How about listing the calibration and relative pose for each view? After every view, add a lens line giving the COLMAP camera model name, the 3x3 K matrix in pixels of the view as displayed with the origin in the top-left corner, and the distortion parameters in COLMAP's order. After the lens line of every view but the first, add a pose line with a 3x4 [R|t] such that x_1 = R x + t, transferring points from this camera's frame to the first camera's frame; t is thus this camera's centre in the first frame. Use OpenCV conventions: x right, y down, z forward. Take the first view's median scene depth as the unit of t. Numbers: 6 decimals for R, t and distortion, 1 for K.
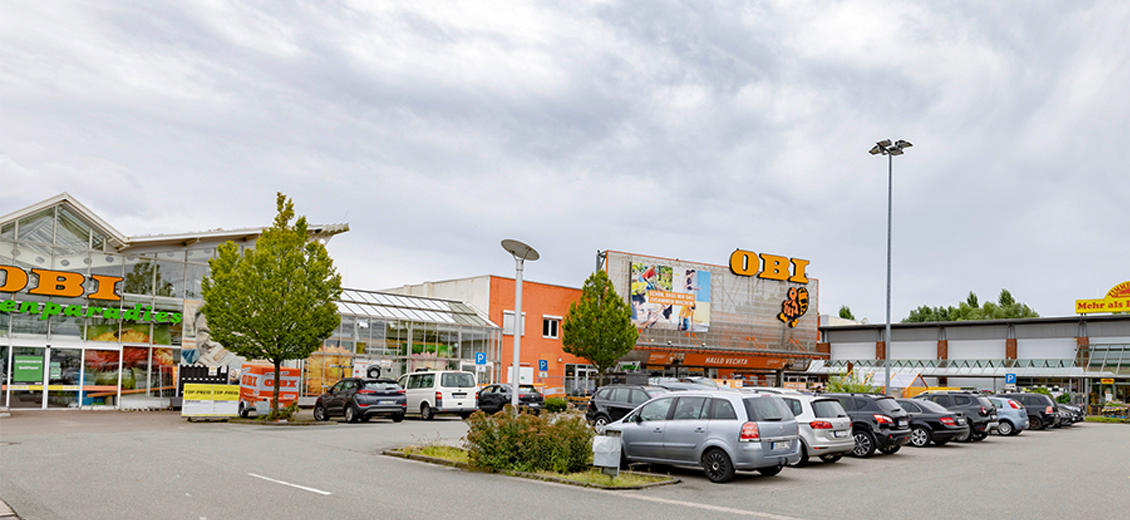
lens RADIAL K [[1148.0, 0, 565.4], [0, 1148.0, 260.8], [0, 0, 1]] dist [-0.021032, 0.000000]
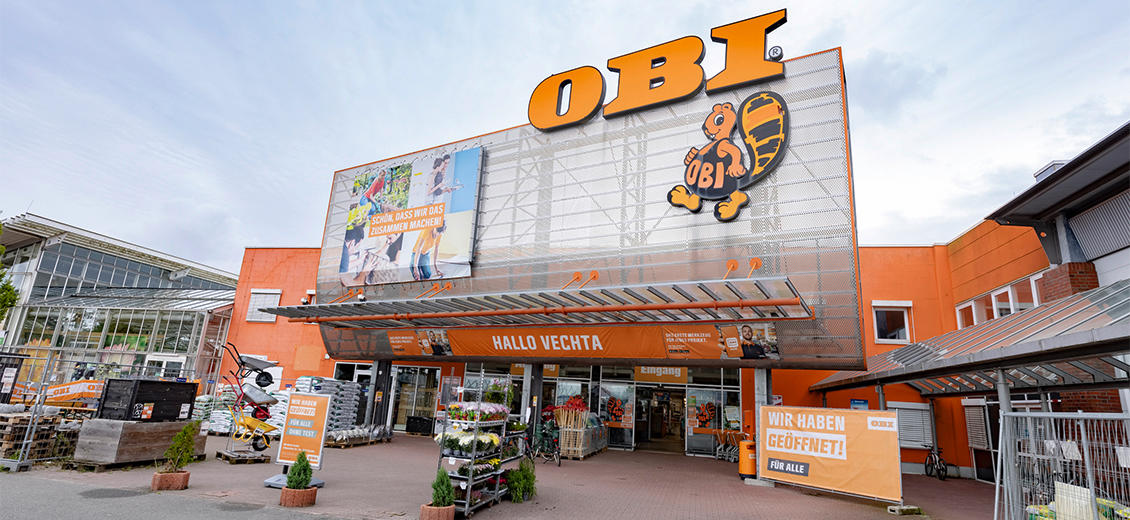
lens RADIAL K [[546.4, 0, 565.5], [0, 546.4, 261.4], [0, 0, 1]] dist [0.004383, -0.000107]
pose [[0.425674, -0.226462, -0.876080, 0.327900], [0.039669, 0.971916, -0.231960, 0.108321], [0.904006, 0.063986, 0.422703, 0.960834]]
